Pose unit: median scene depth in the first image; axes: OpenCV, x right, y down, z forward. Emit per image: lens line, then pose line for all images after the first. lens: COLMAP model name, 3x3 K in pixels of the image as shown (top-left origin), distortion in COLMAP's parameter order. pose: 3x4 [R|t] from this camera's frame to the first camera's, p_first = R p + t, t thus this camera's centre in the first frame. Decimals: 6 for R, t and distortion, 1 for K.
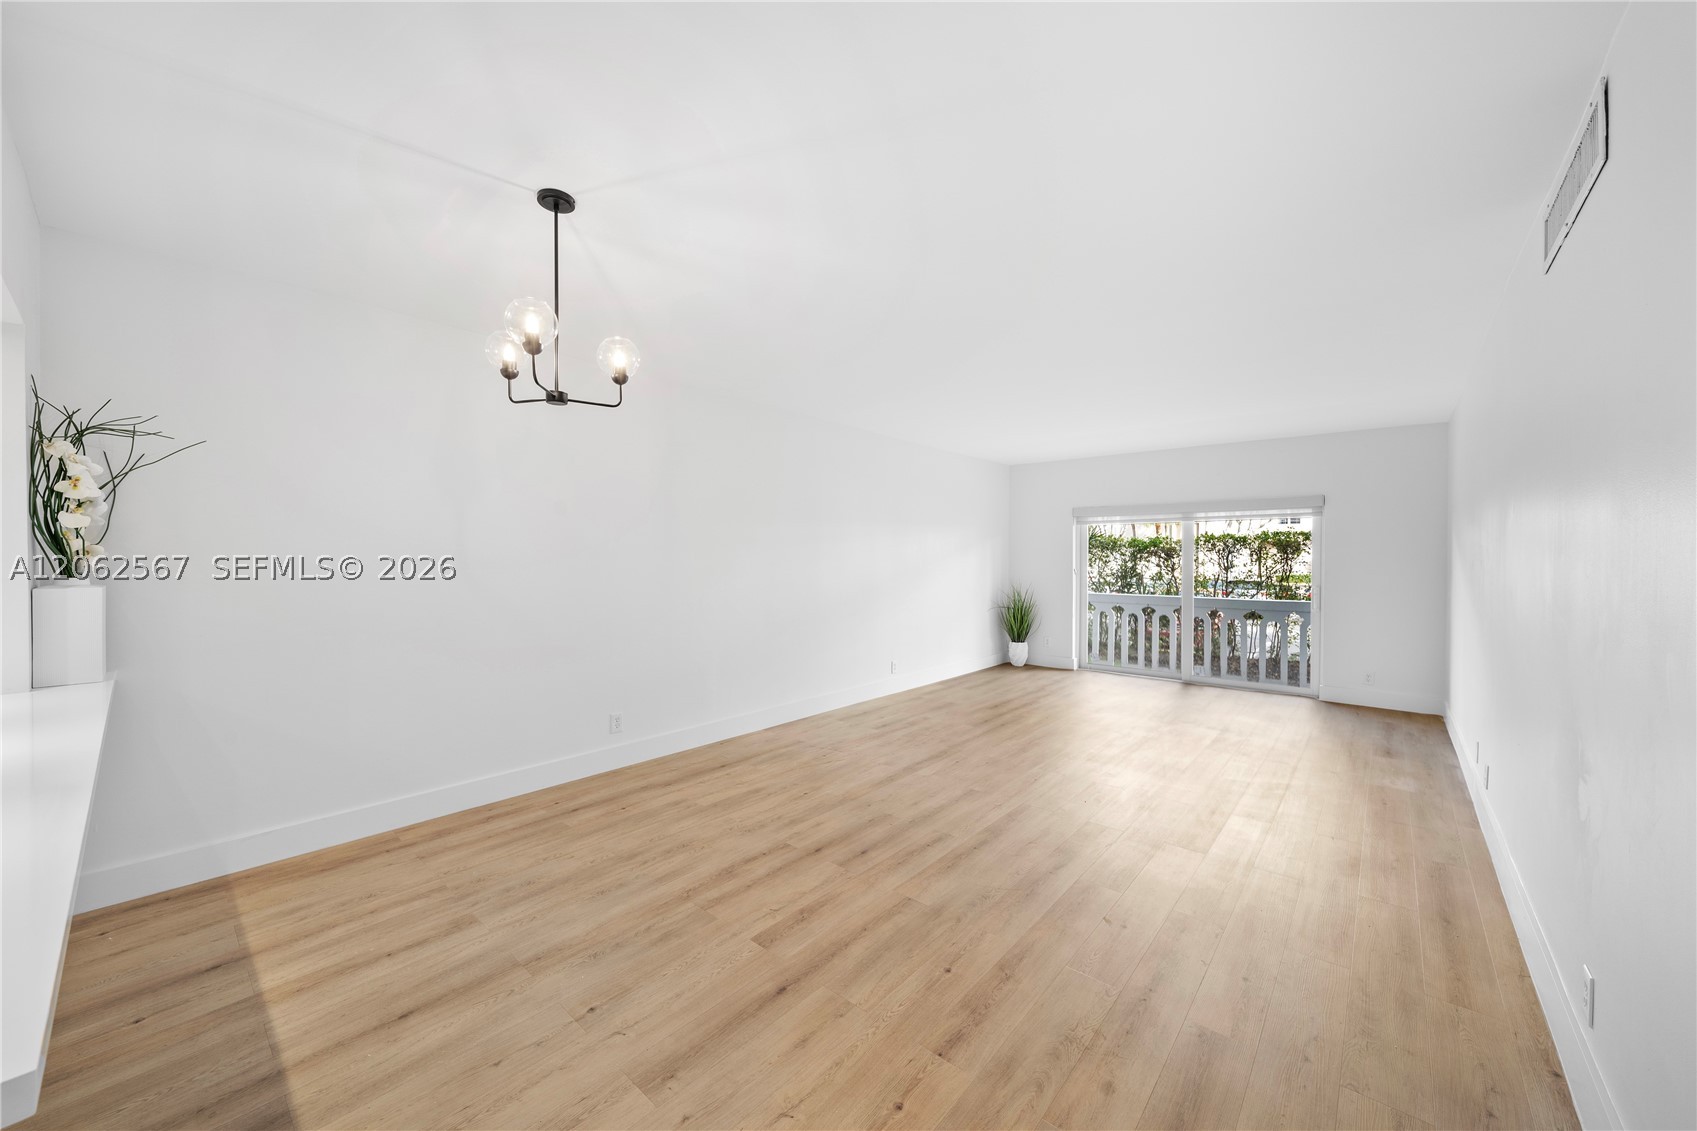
lens RADIAL K [[625.3, 0, 837.7], [0, 625.3, 566.0], [0, 0, 1]] dist [-0.004320, 0.000742]
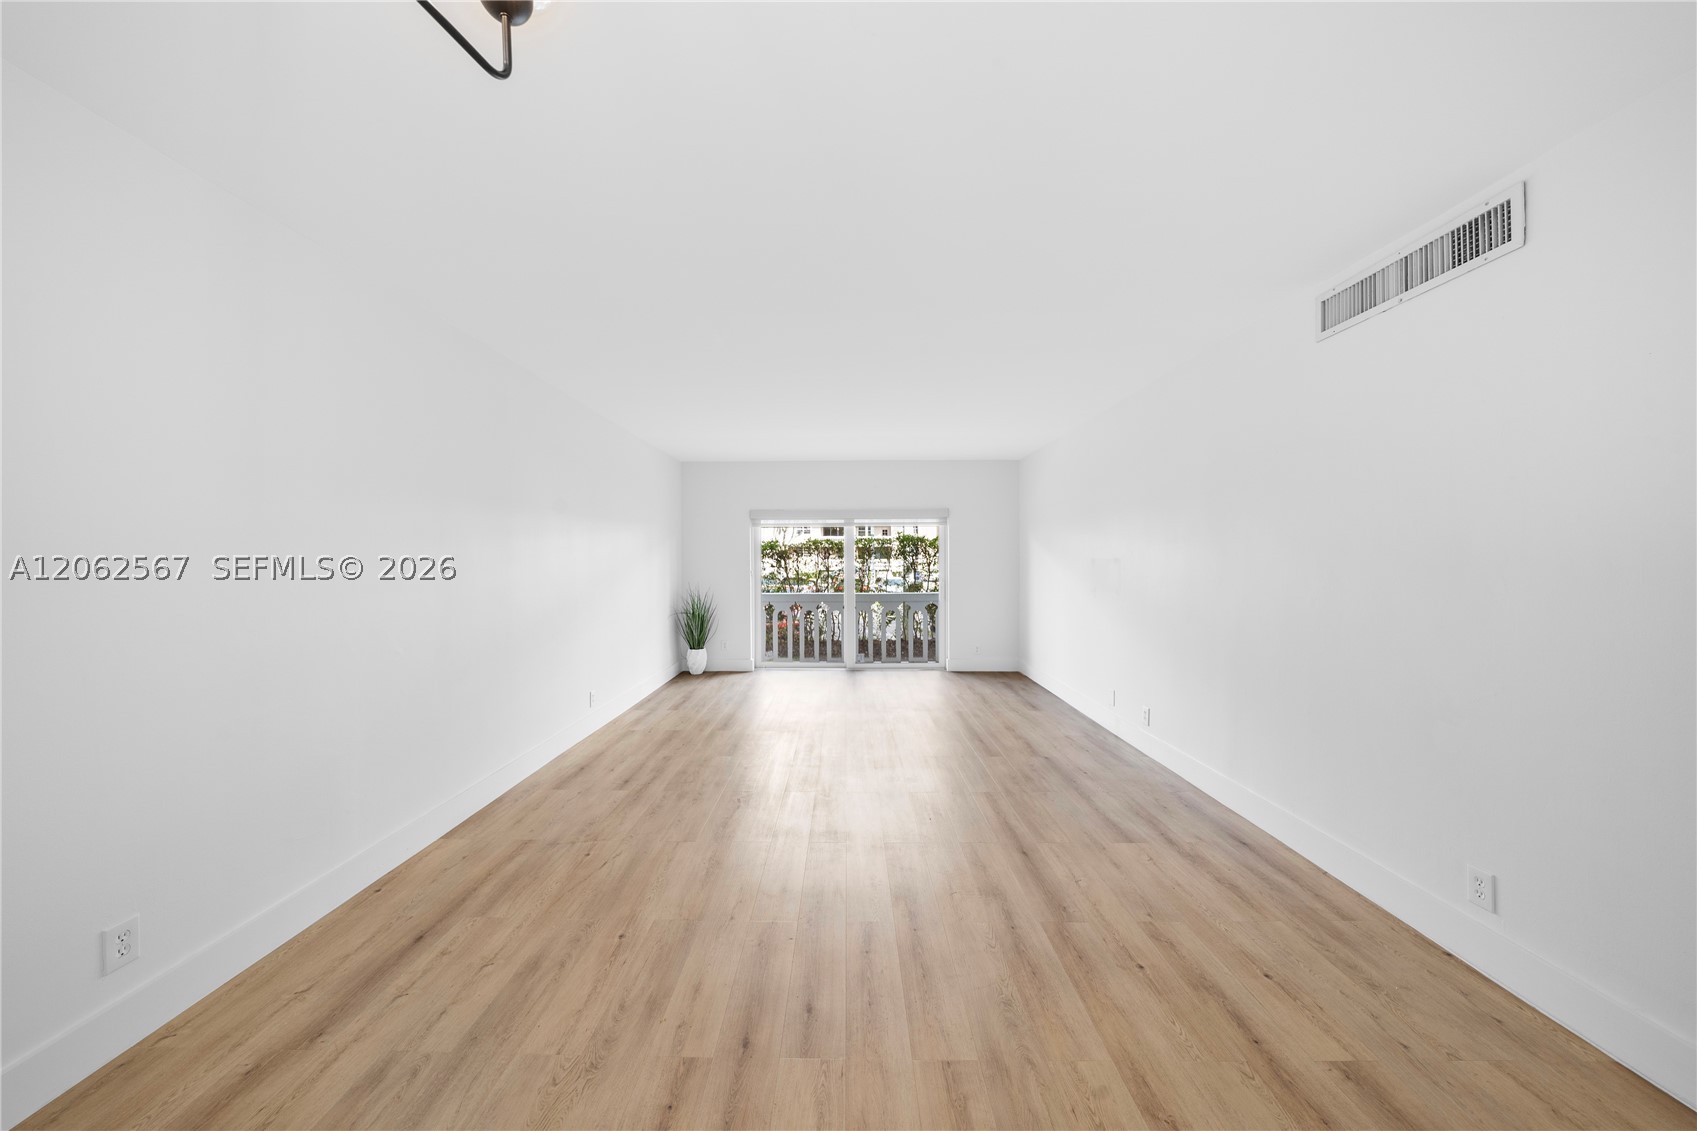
lens RADIAL K [[585.4, 0, 840.2], [0, 585.4, 567.1], [0, 0, 1]] dist [-0.003714, -0.000609]
pose [[0.759584, -0.013936, 0.650260, -0.224905], [0.015572, 0.999874, 0.003238, -0.001673], [-0.650223, 0.007667, 0.759705, 0.359241]]
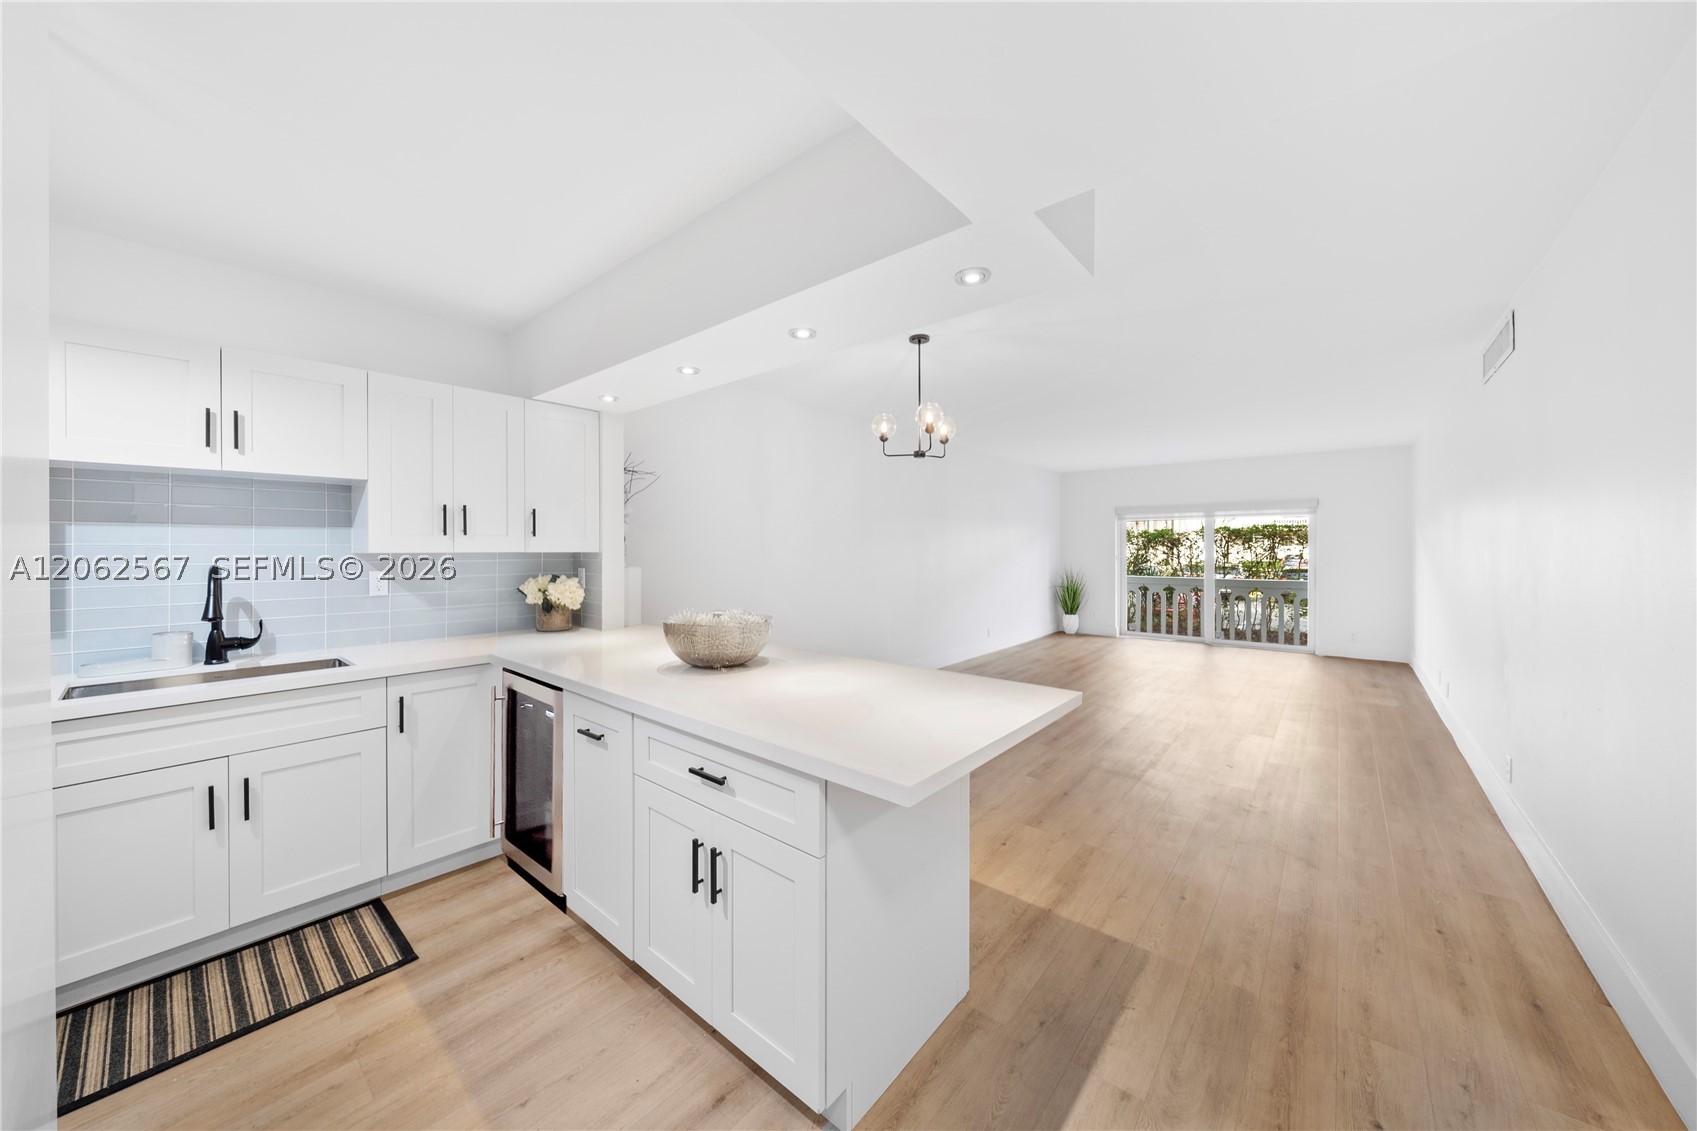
lens RADIAL K [[585.4, 0, 845.5], [0, 585.4, 552.5], [0, 0, 1]] dist [-0.003714, -0.000609]
pose [[0.999751, -0.004268, 0.021913, -0.352795], [0.004385, 0.999976, -0.005284, 0.002984], [-0.021890, 0.005379, 0.999746, -0.302159]]
